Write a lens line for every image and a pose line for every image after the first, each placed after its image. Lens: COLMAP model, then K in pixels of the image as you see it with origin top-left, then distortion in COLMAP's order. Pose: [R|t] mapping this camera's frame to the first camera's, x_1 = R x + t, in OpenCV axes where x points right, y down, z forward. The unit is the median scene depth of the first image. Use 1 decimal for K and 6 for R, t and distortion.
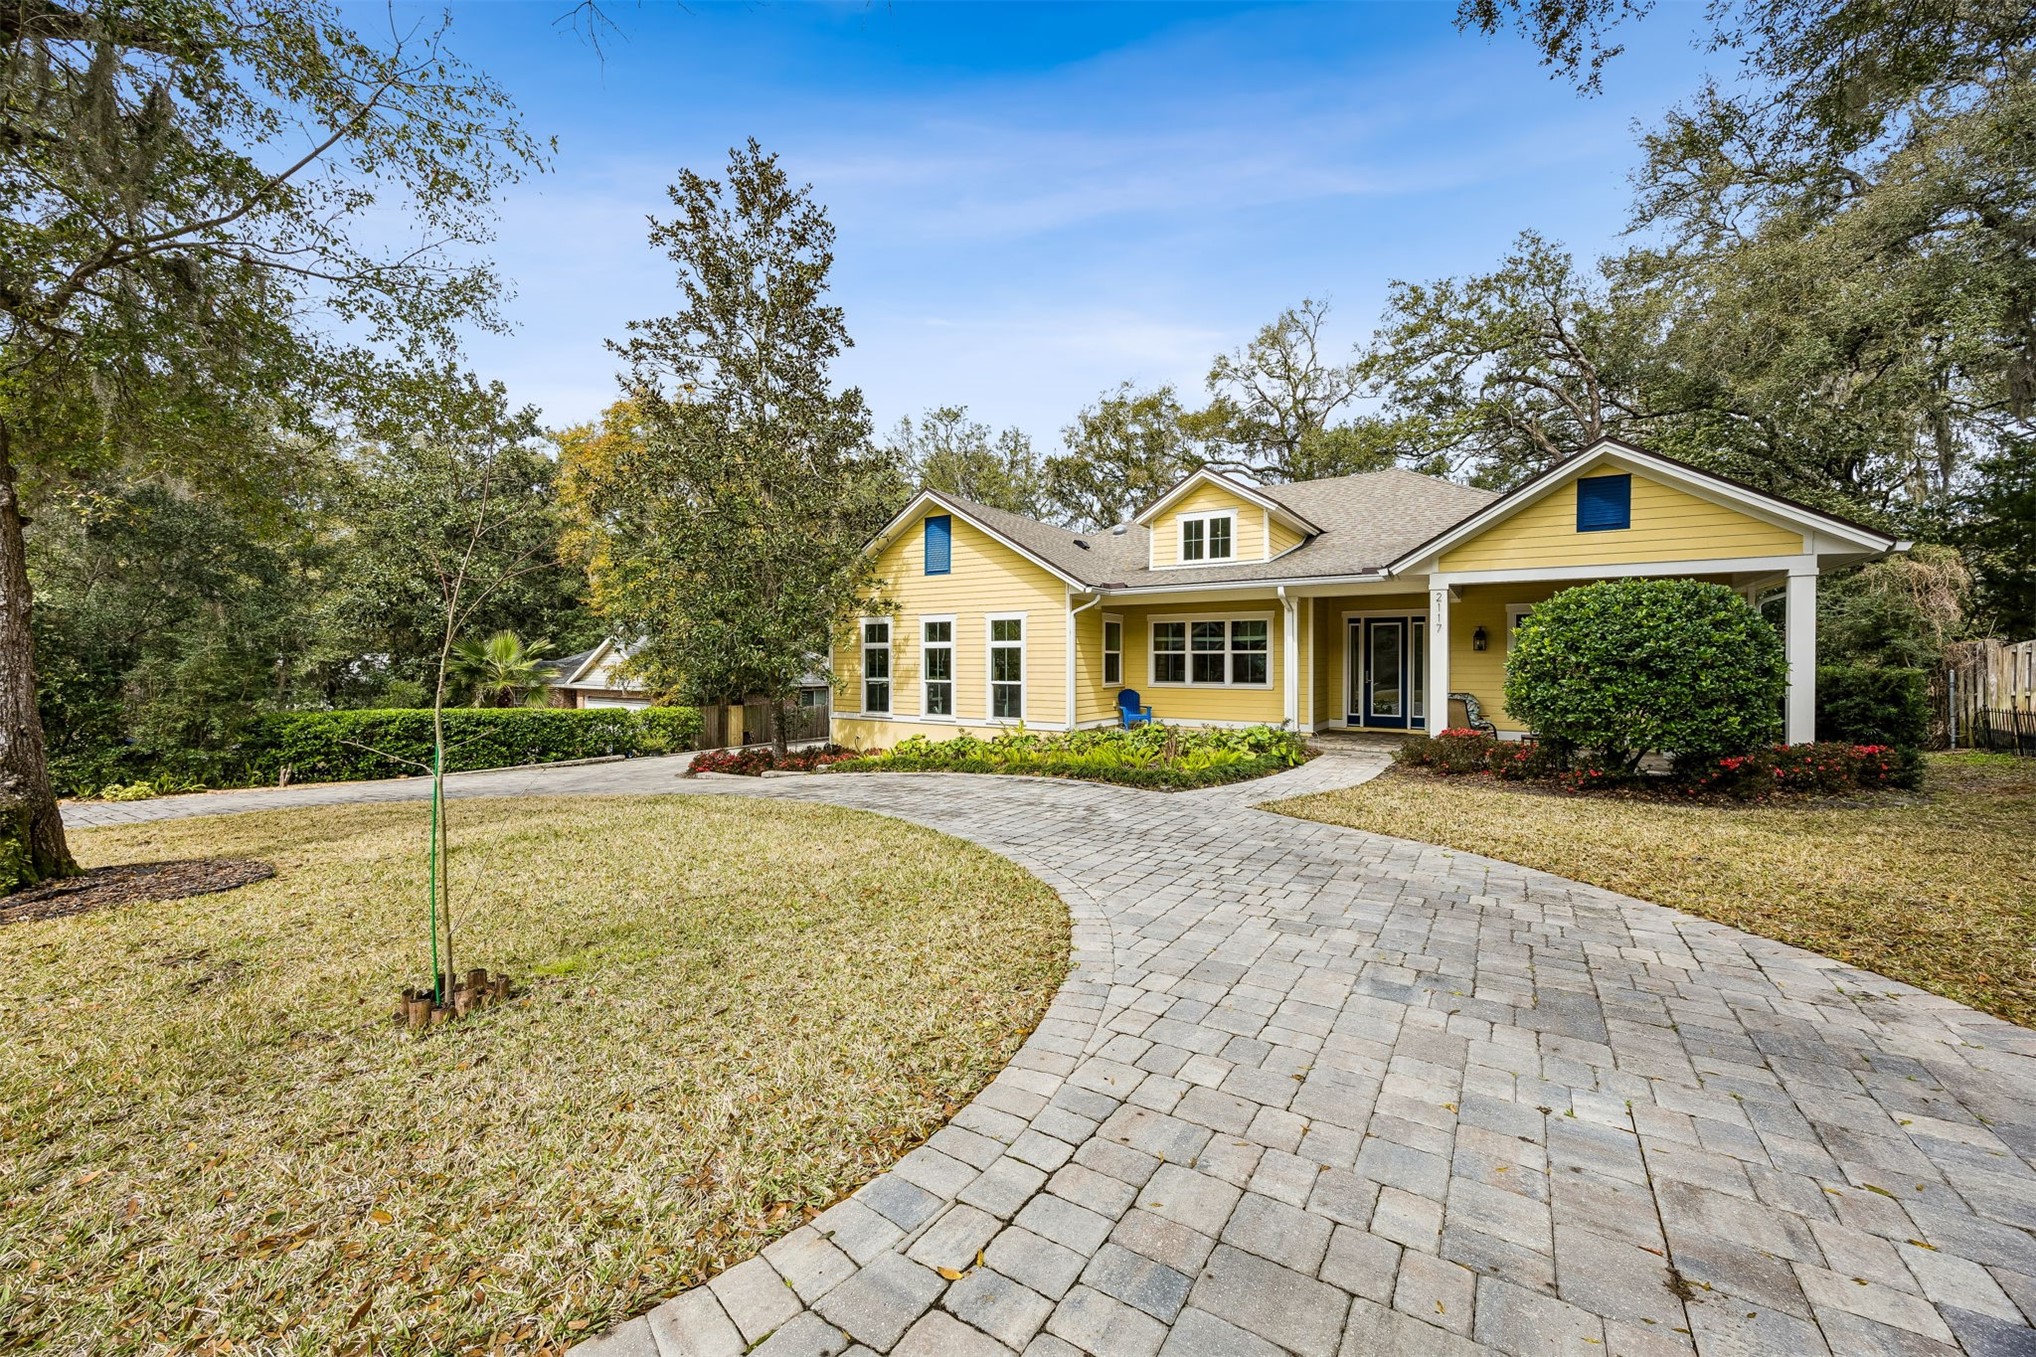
lens RADIAL K [[771.6, 0, 1028.9], [0, 771.6, 672.2], [0, 0, 1]] dist [-0.002919, -0.000144]
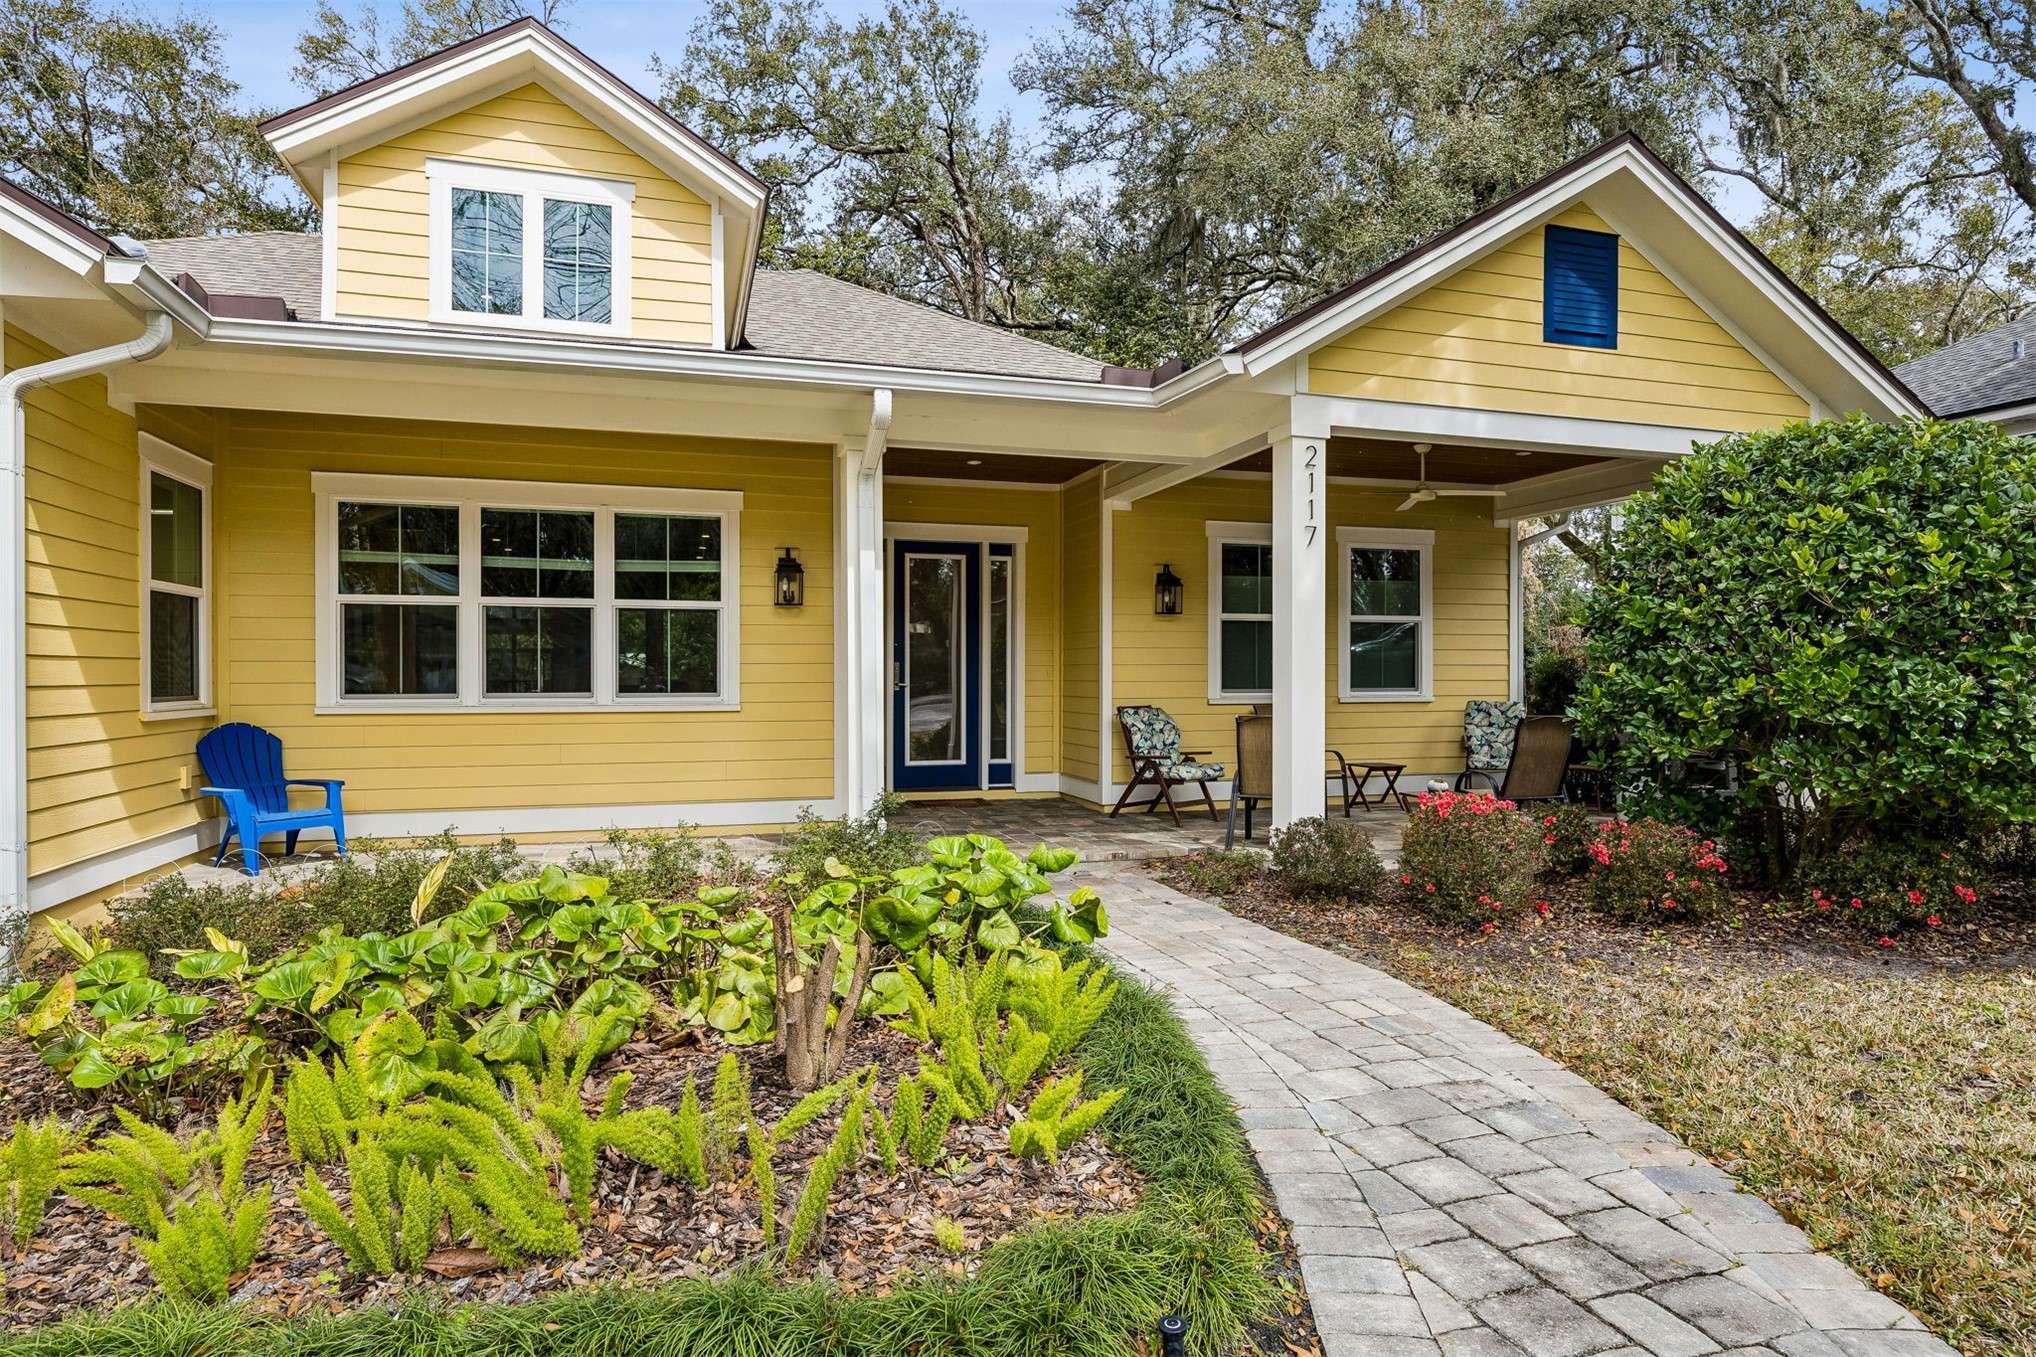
lens RADIAL K [[1129.1, 0, 1021.6], [0, 1129.1, 678.4], [0, 0, 1]] dist [-0.004919, -0.000373]
pose [[0.652666, -0.004619, 0.757632, 0.002073], [0.012398, 0.999913, -0.004584, 0.011039], [-0.757545, 0.012385, 0.652666, 0.529136]]
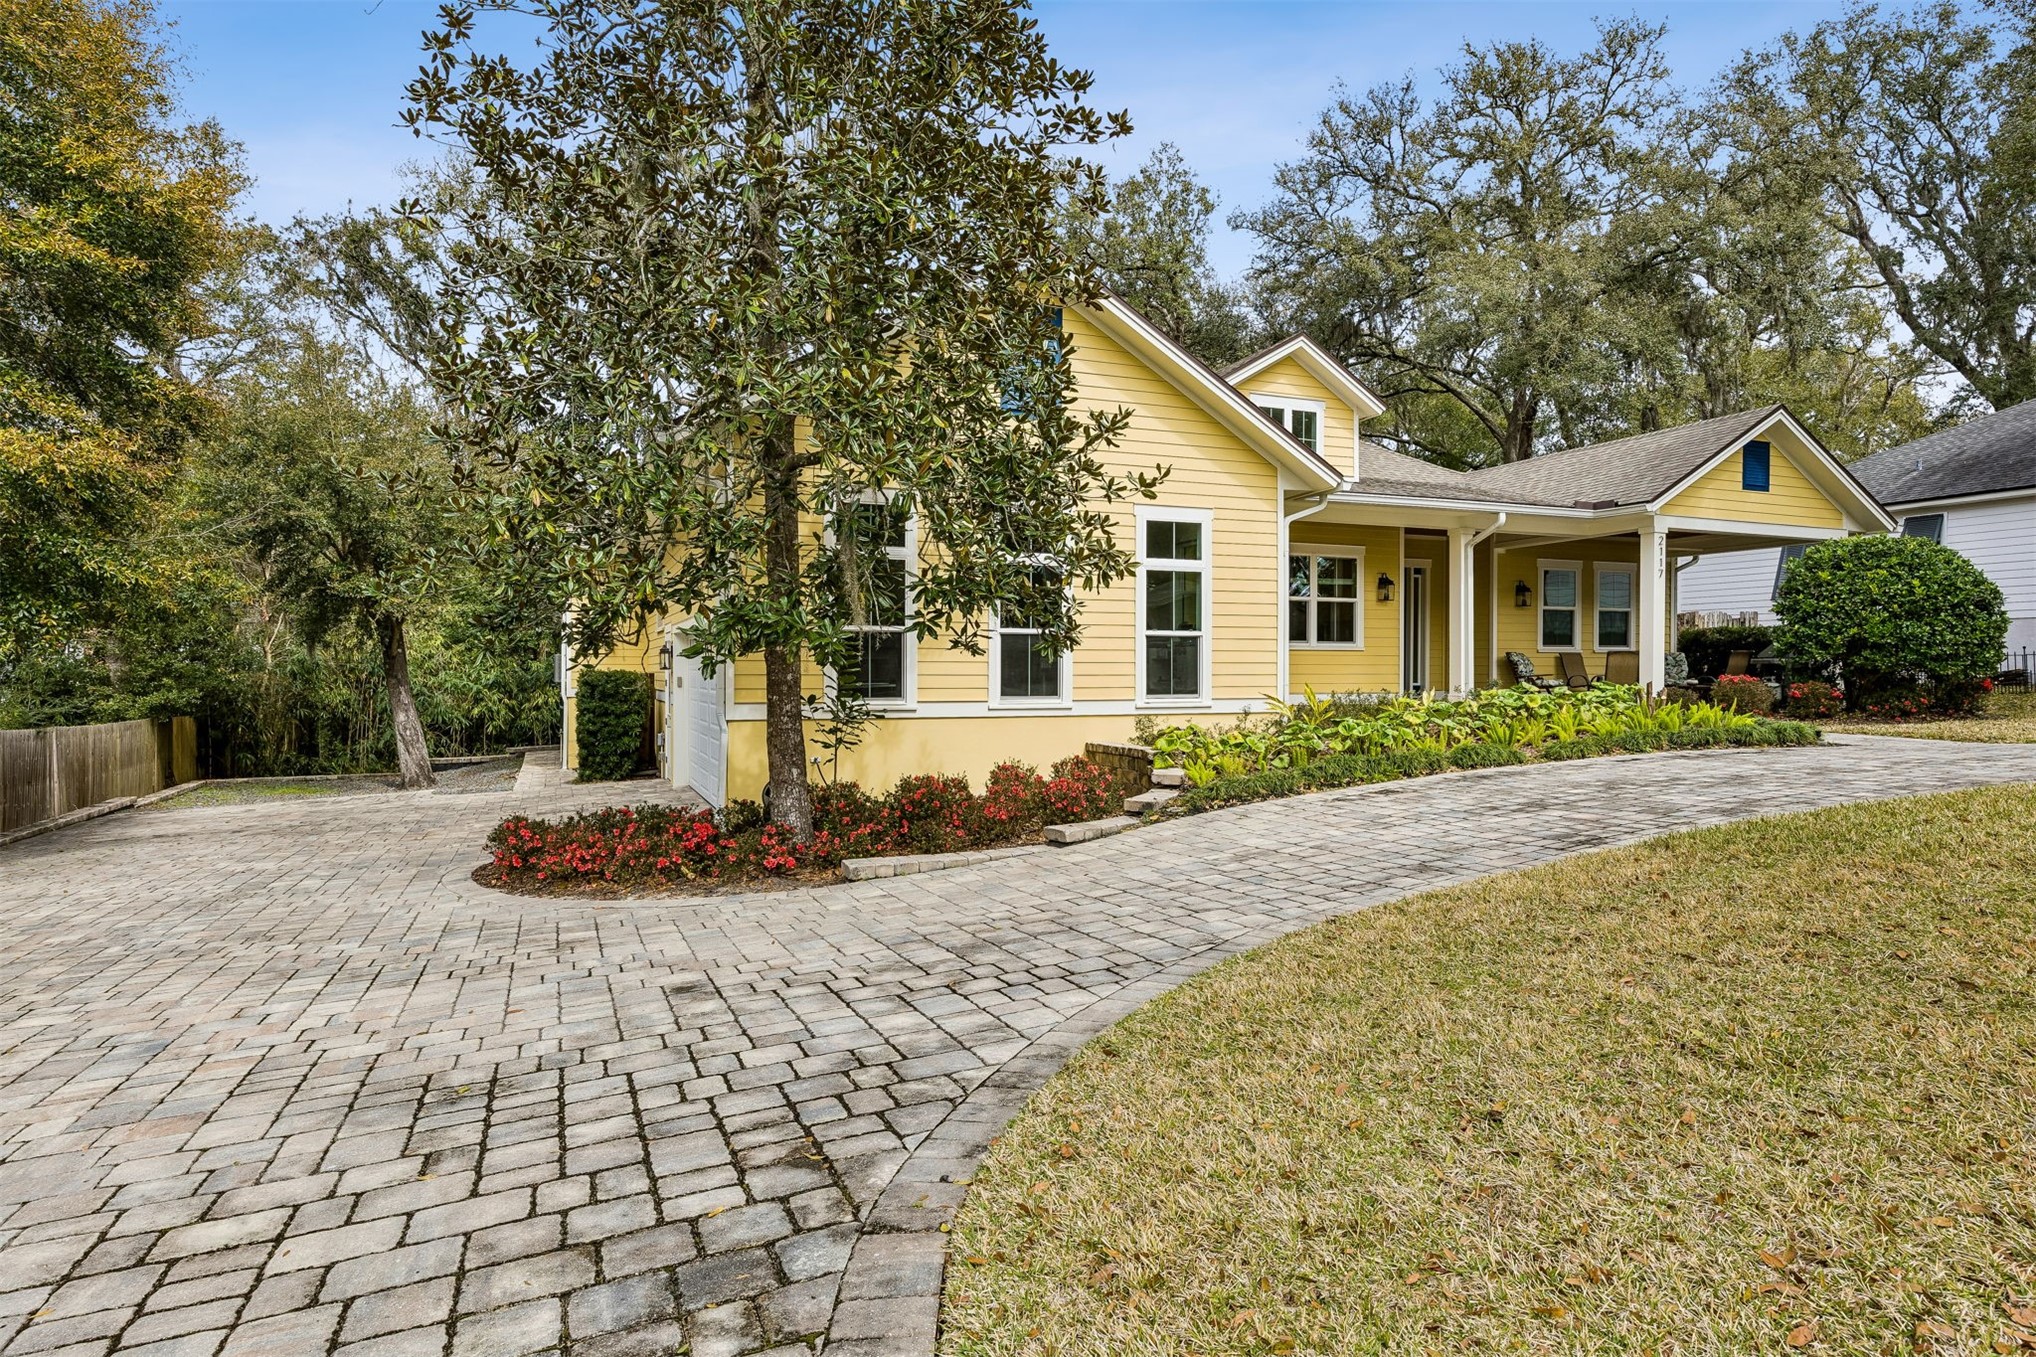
lens RADIAL K [[1123.3, 0, 1051.0], [0, 1123.3, 676.8], [0, 0, 1]] dist [-0.000572, -0.001613]
pose [[0.581294, -0.006867, 0.813665, -0.725387], [0.011594, 0.999933, 0.000156, 0.042643], [-0.813611, 0.009343, 0.581334, 0.580326]]
